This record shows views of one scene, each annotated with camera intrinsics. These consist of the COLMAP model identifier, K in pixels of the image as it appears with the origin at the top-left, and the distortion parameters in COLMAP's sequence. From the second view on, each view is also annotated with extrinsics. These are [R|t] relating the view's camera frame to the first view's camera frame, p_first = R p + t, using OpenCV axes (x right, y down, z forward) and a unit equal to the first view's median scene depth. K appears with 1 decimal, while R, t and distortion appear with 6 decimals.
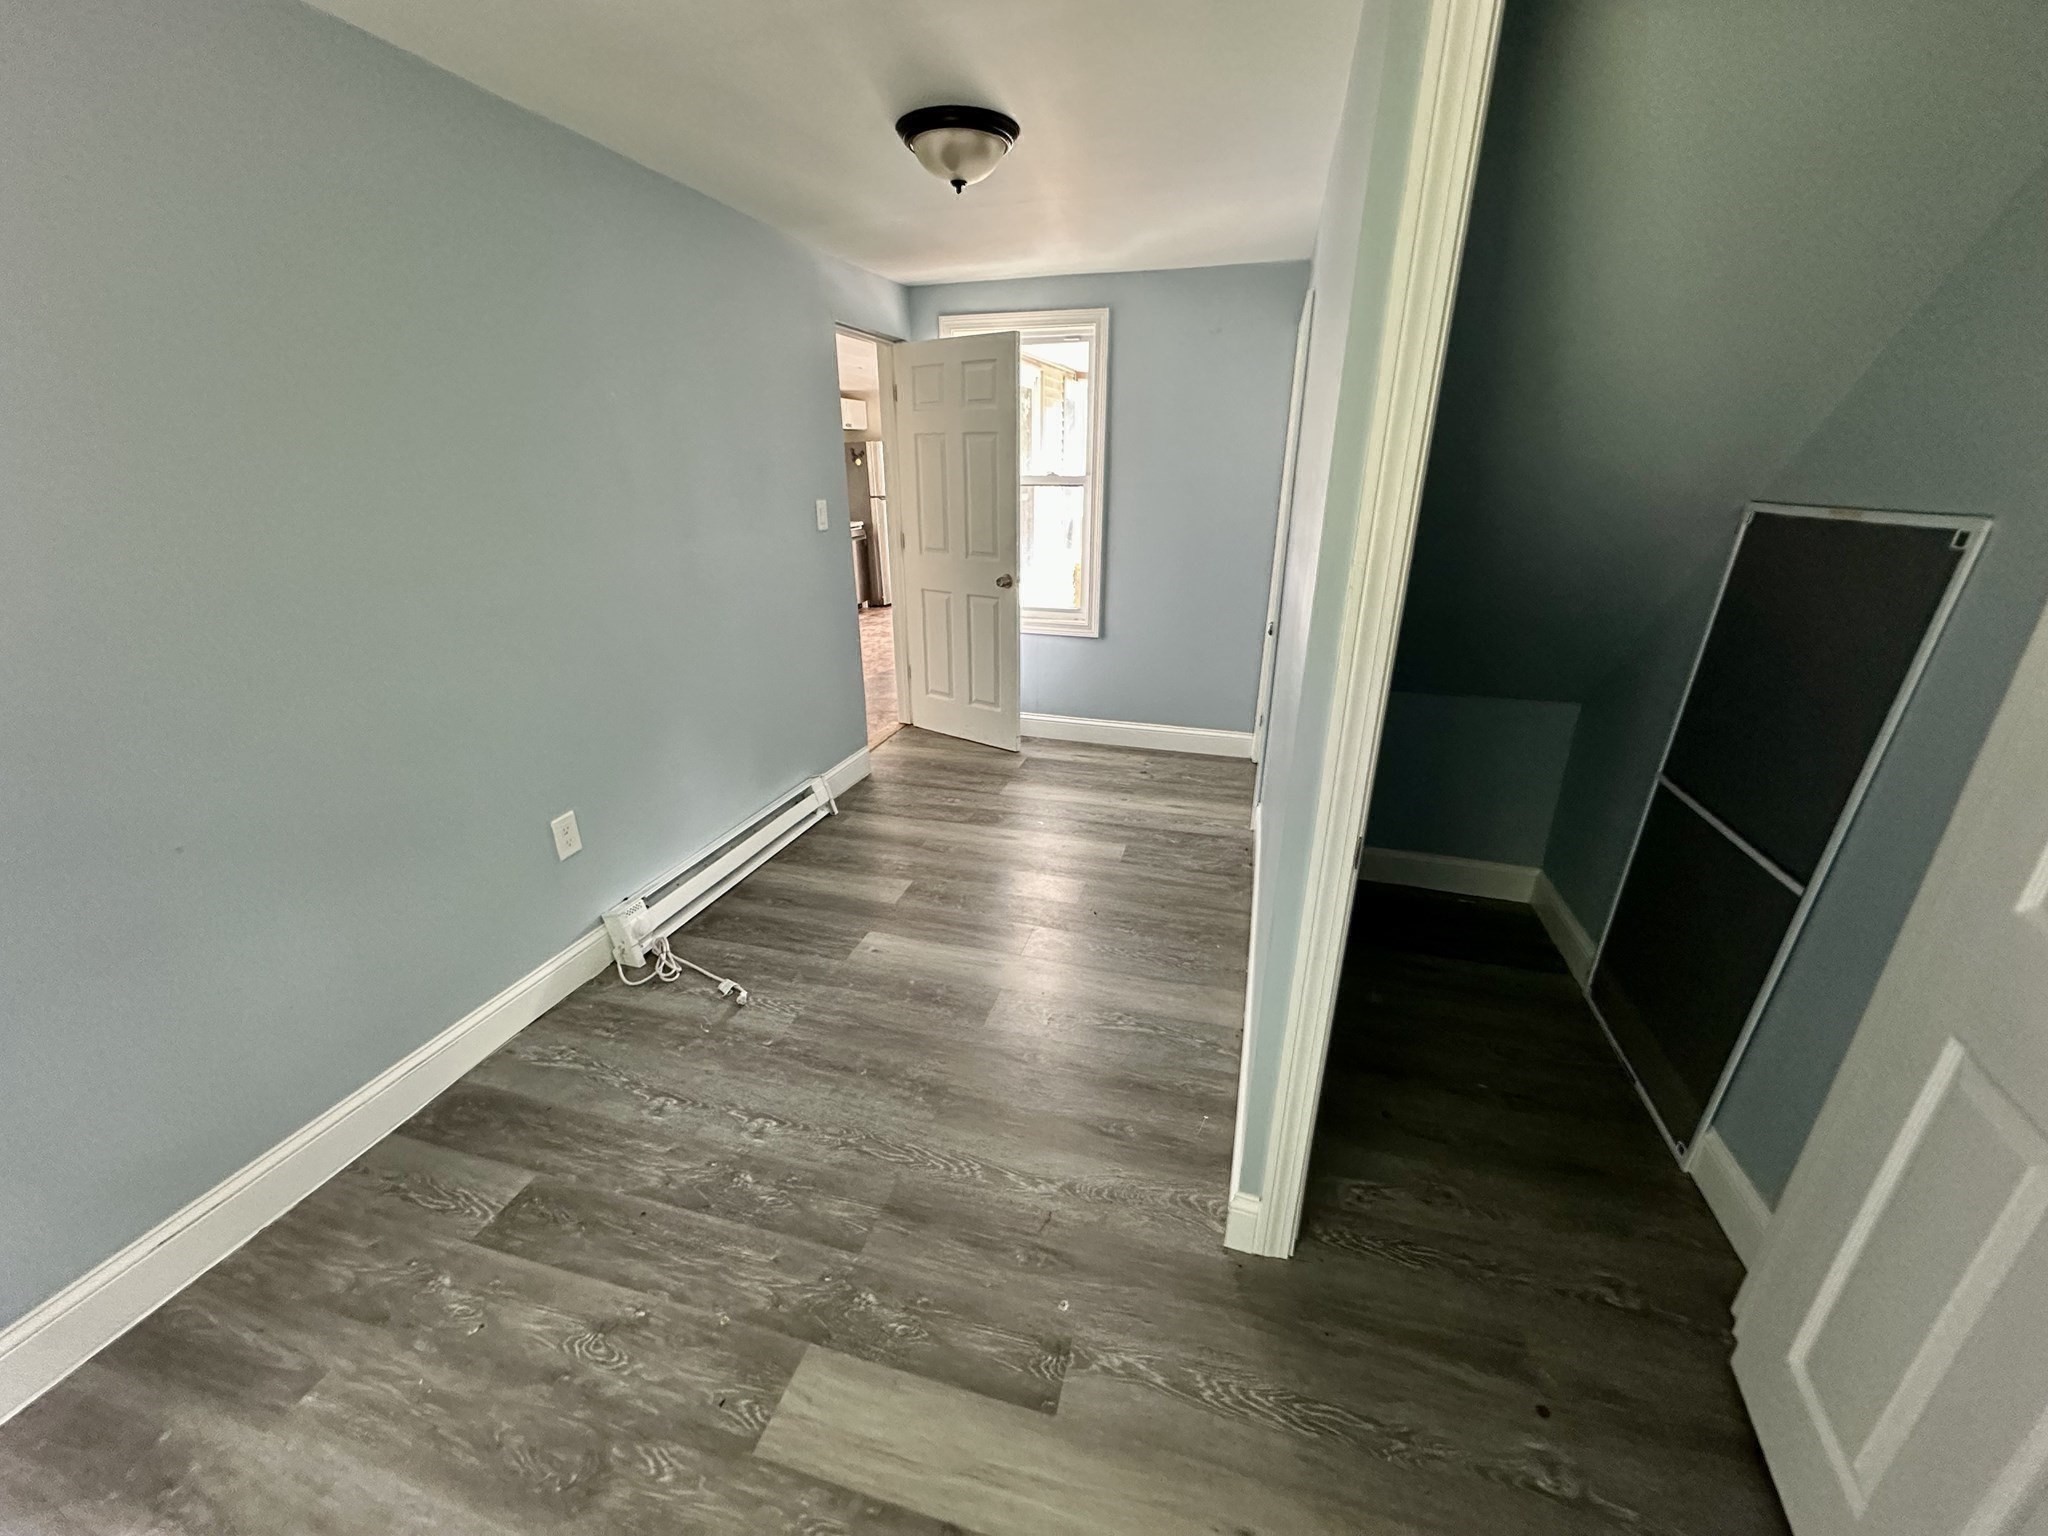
lens RADIAL K [[817.4, 0, 1027.1], [0, 817.4, 772.4], [0, 0, 1]] dist [-0.001566, -0.000367]
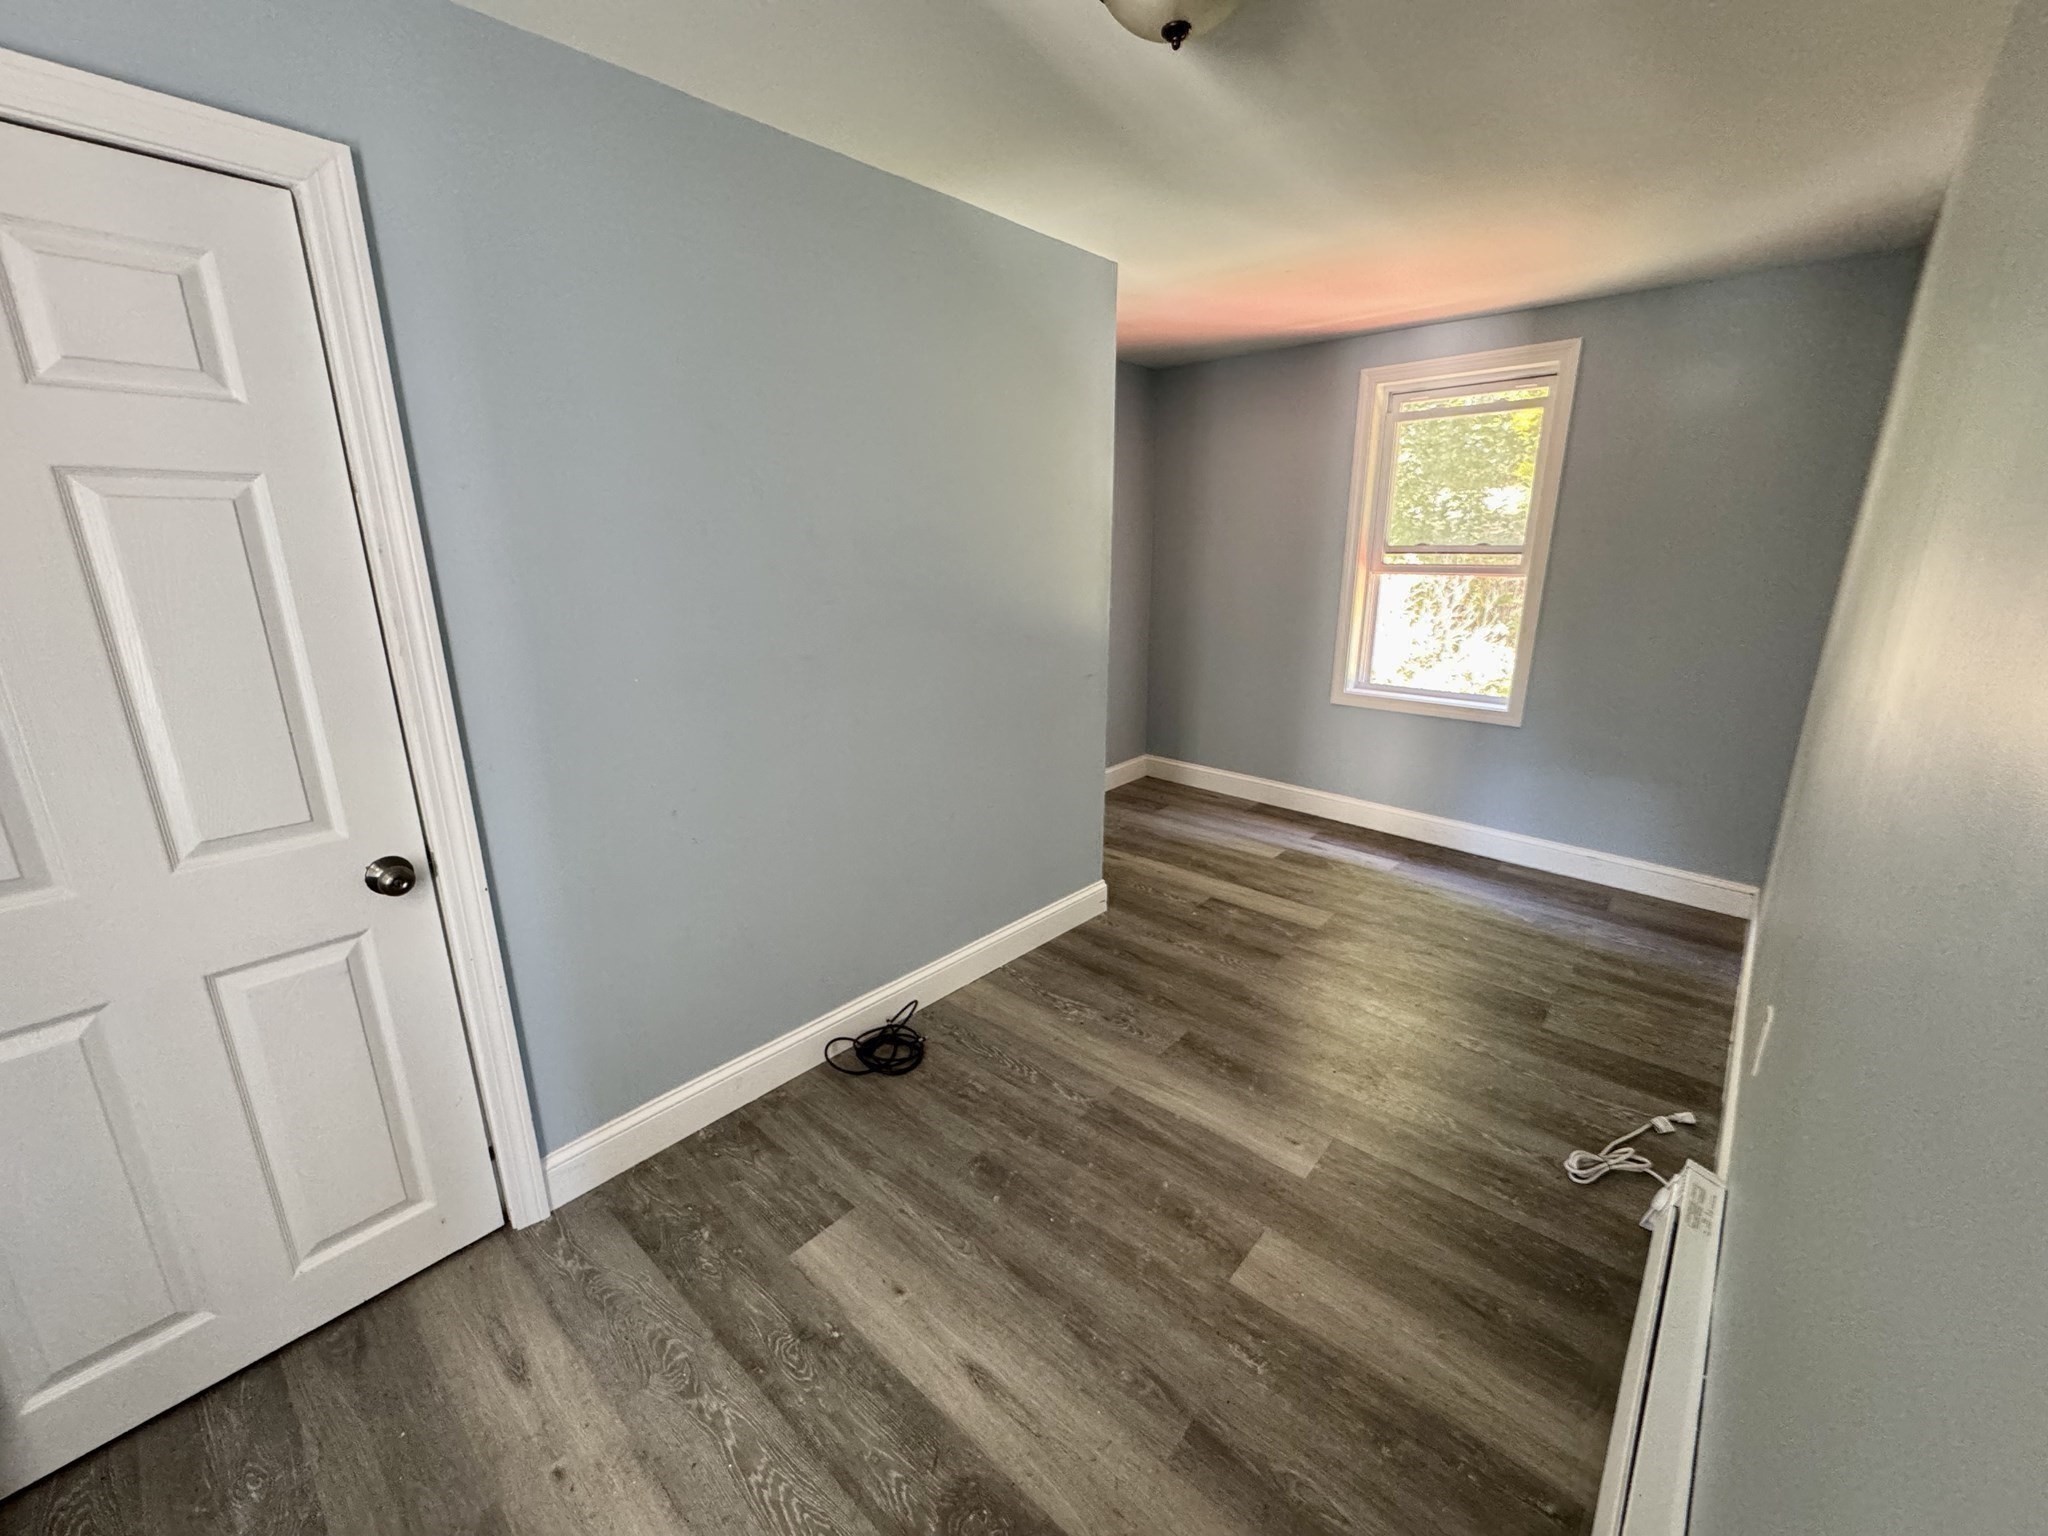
lens RADIAL K [[816.5, 0, 1025.0], [0, 816.5, 768.4], [0, 0, 1]] dist [-0.002482, 0.000059]
pose [[-0.899063, -0.116162, 0.422129, -0.210162], [0.158099, 0.812966, 0.560439, -0.467117], [-0.408278, 0.570608, -0.712542, 1.265961]]
